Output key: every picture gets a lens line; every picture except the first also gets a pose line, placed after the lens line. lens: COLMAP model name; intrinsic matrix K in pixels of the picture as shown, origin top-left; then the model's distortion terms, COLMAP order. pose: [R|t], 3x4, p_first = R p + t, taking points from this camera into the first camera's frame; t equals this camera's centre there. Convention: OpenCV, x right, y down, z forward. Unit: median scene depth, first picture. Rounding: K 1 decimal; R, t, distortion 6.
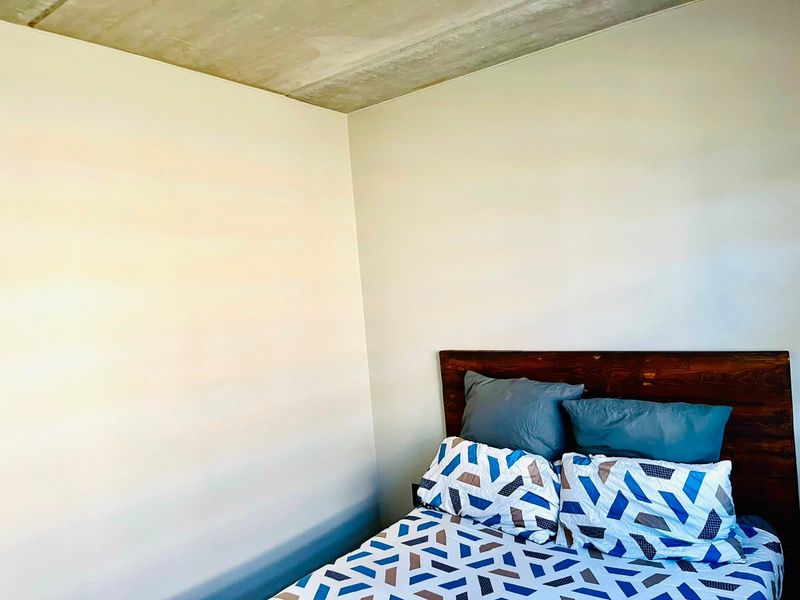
lens RADIAL K [[608.8, 0, 404.6], [0, 608.8, 301.7], [0, 0, 1]] dist [0.069612, -0.098592]
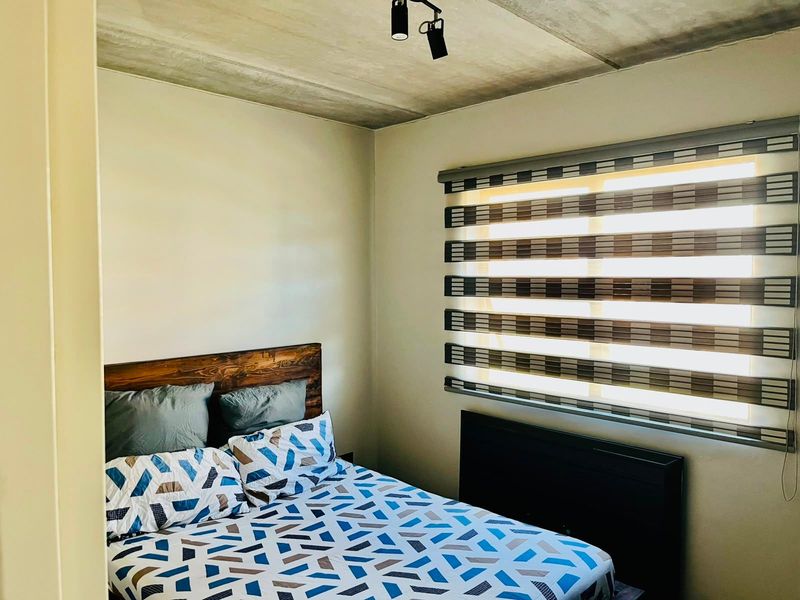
lens RADIAL K [[608.8, 0, 404.6], [0, 608.8, 301.7], [0, 0, 1]] dist [0.069612, -0.098592]
pose [[0.115883, 0.030084, 0.992807, -0.960517], [0.006006, 0.999502, -0.030988, 0.020499], [-0.993245, 0.009554, 0.115644, 0.555872]]
